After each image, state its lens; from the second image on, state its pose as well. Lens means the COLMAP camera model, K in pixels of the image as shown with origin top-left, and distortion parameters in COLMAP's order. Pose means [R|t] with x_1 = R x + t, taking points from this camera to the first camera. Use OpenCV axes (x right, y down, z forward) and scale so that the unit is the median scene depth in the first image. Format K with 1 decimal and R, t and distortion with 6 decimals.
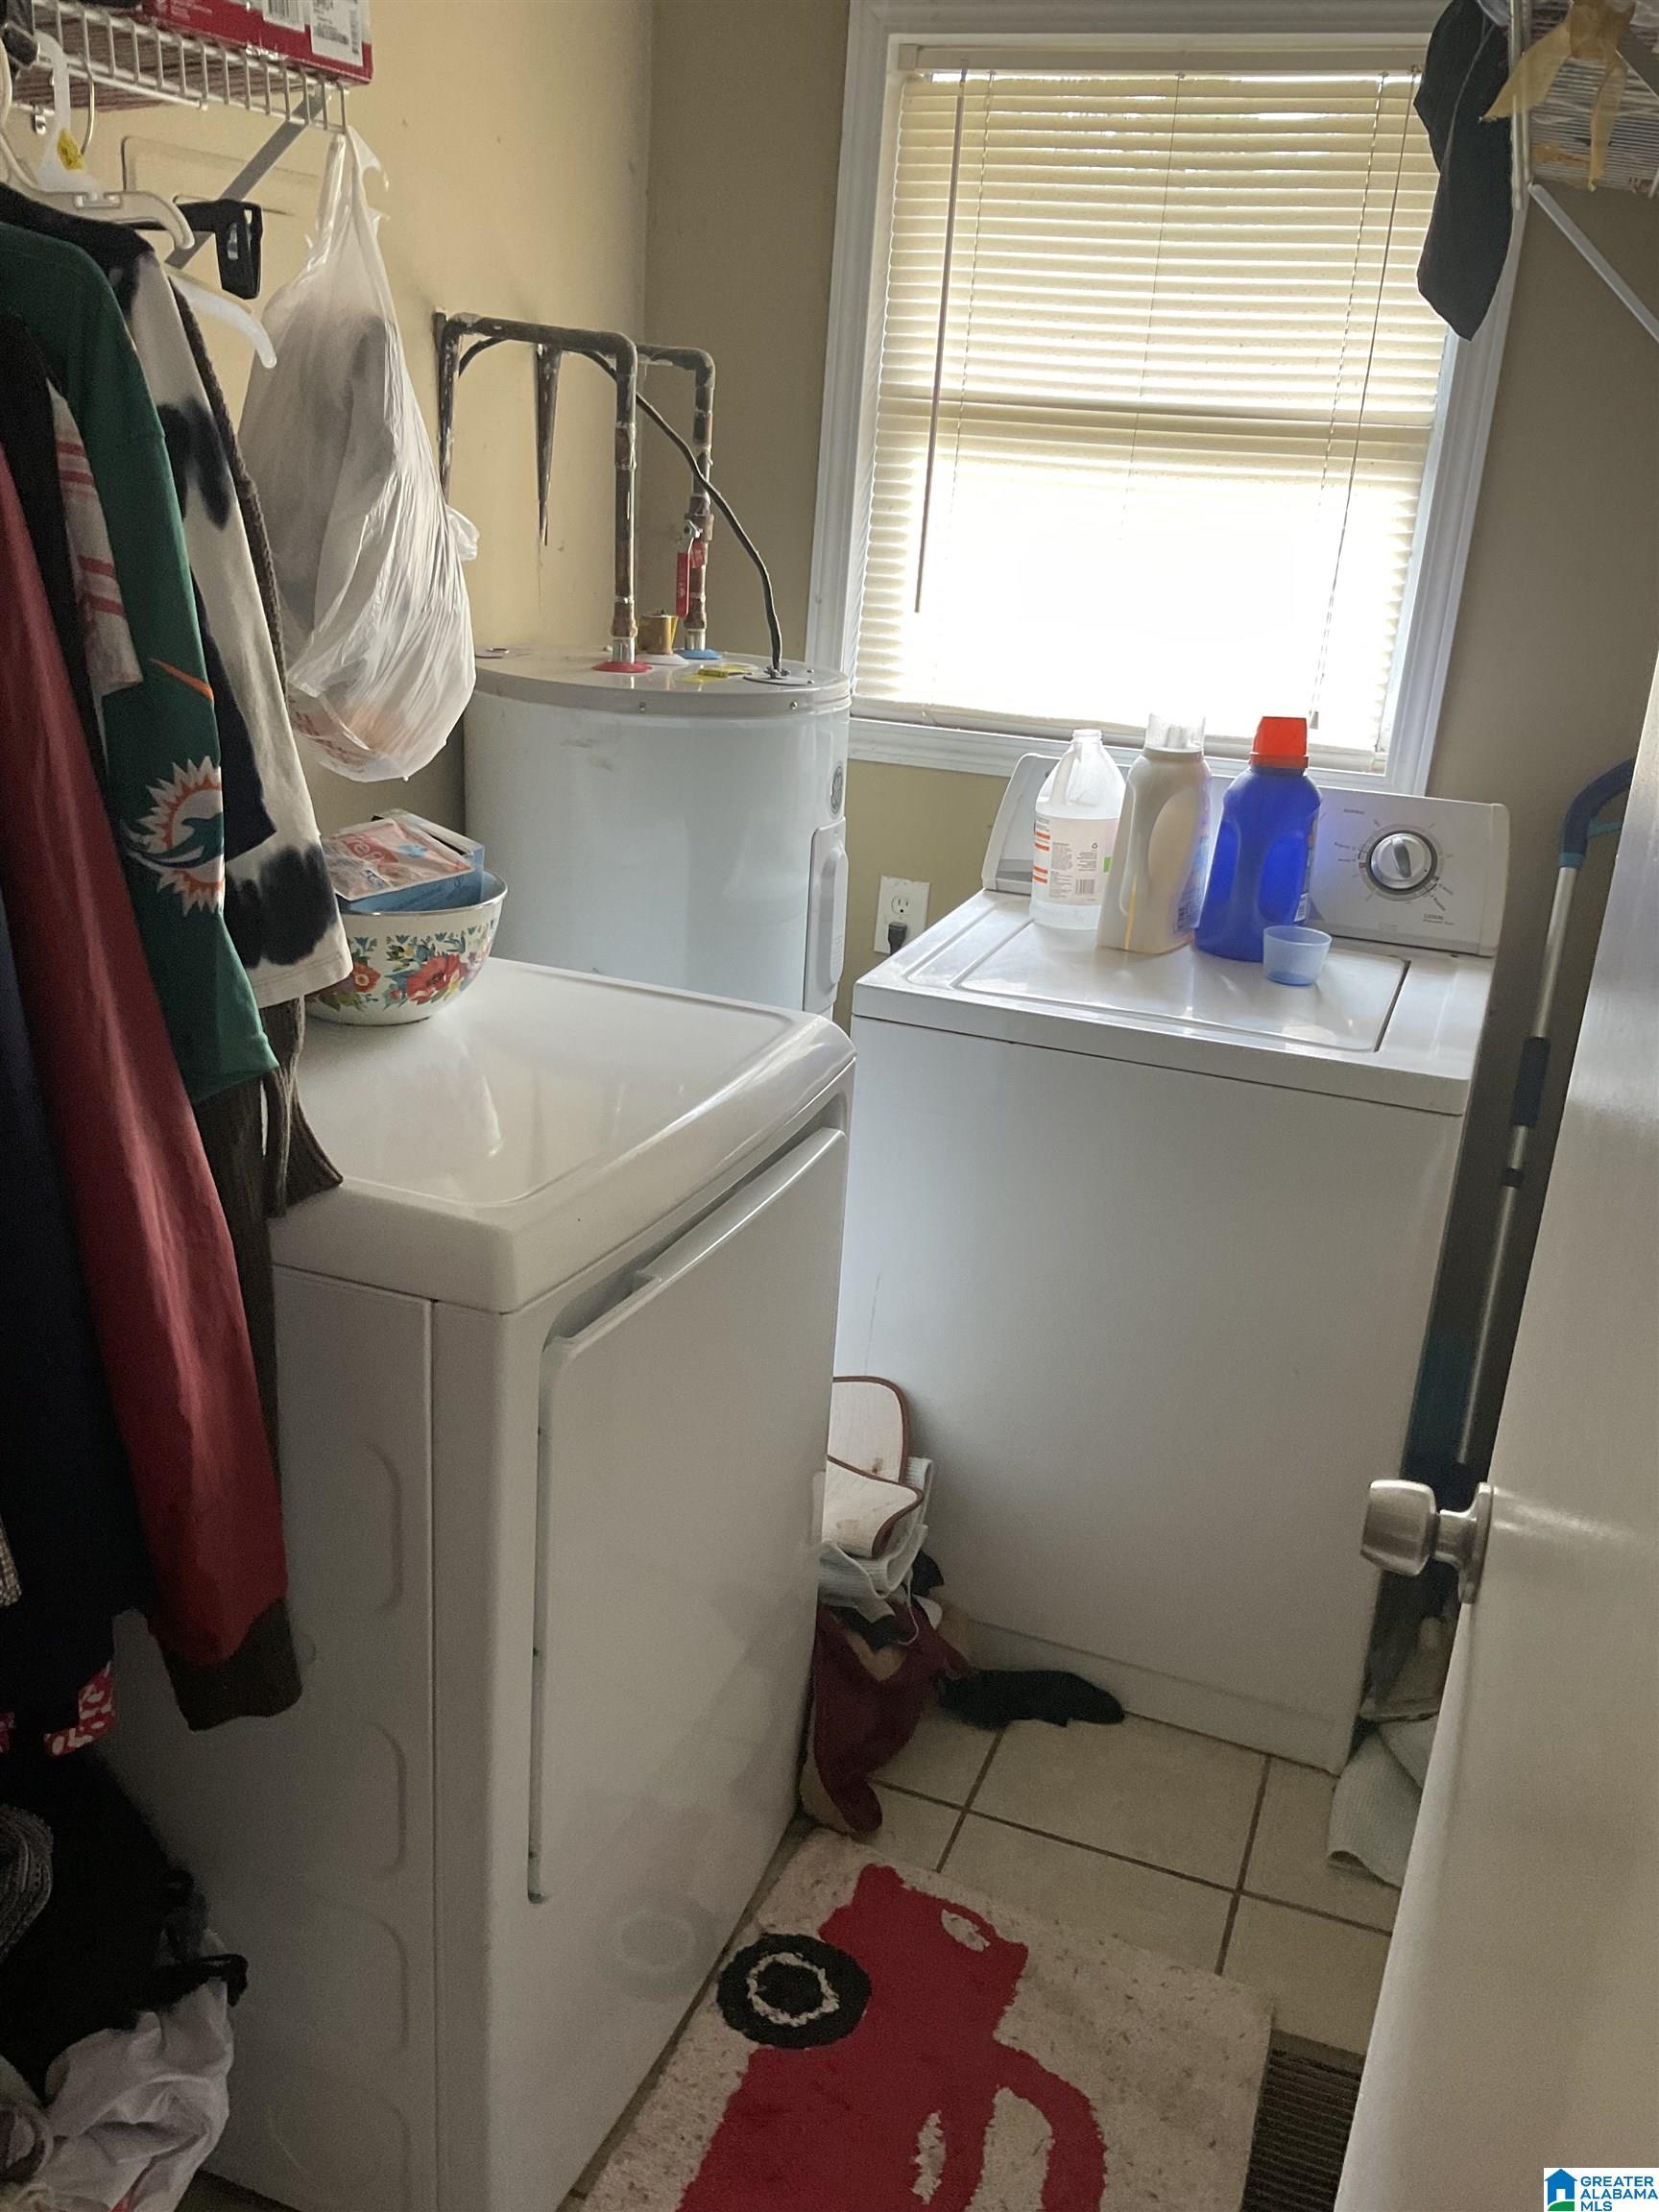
lens RADIAL K [[1831.1, 0, 829.5], [0, 1831.1, 1106.0], [0, 0, 1]] dist [0.128674, -0.255704]
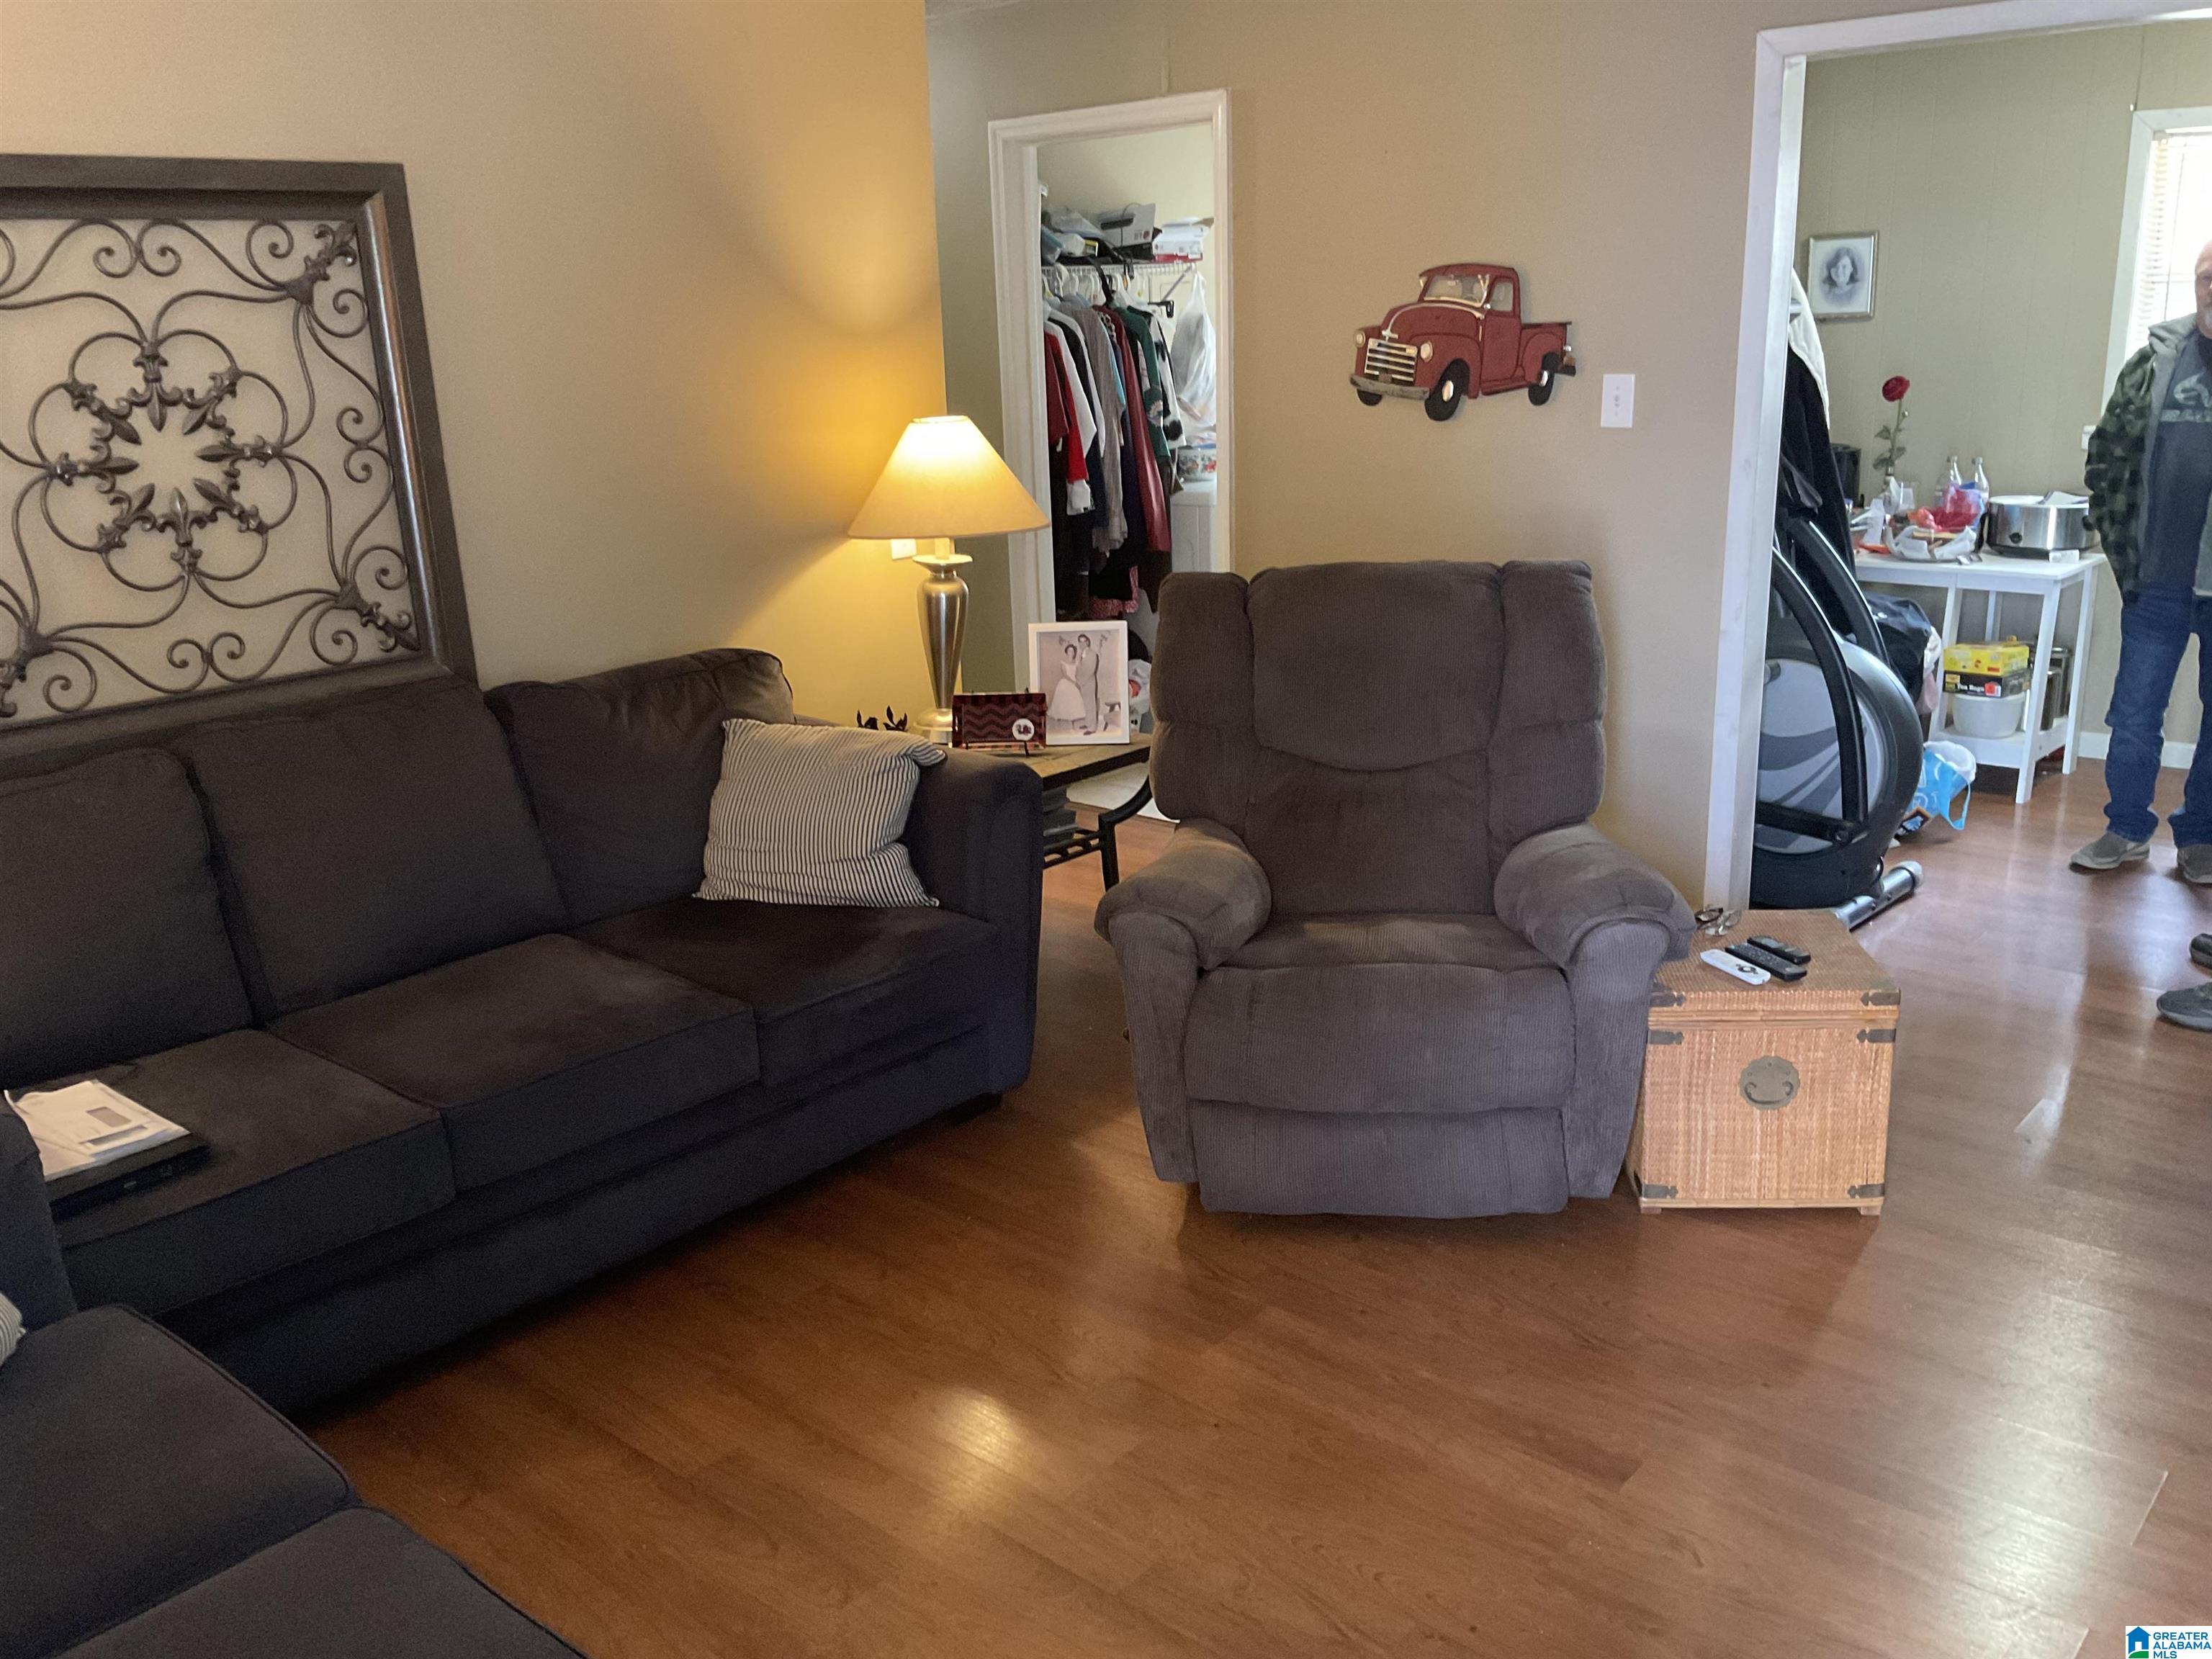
lens RADIAL K [[1831.1, 0, 1106.0], [0, 1831.1, 829.5], [0, 0, 1]] dist [0.128674, -0.255704]
pose [[0.930986, -0.002568, -0.365045, 1.468229], [-0.022723, 0.997629, -0.064969, 1.395718], [0.364346, 0.068780, 0.928720, -3.948410]]
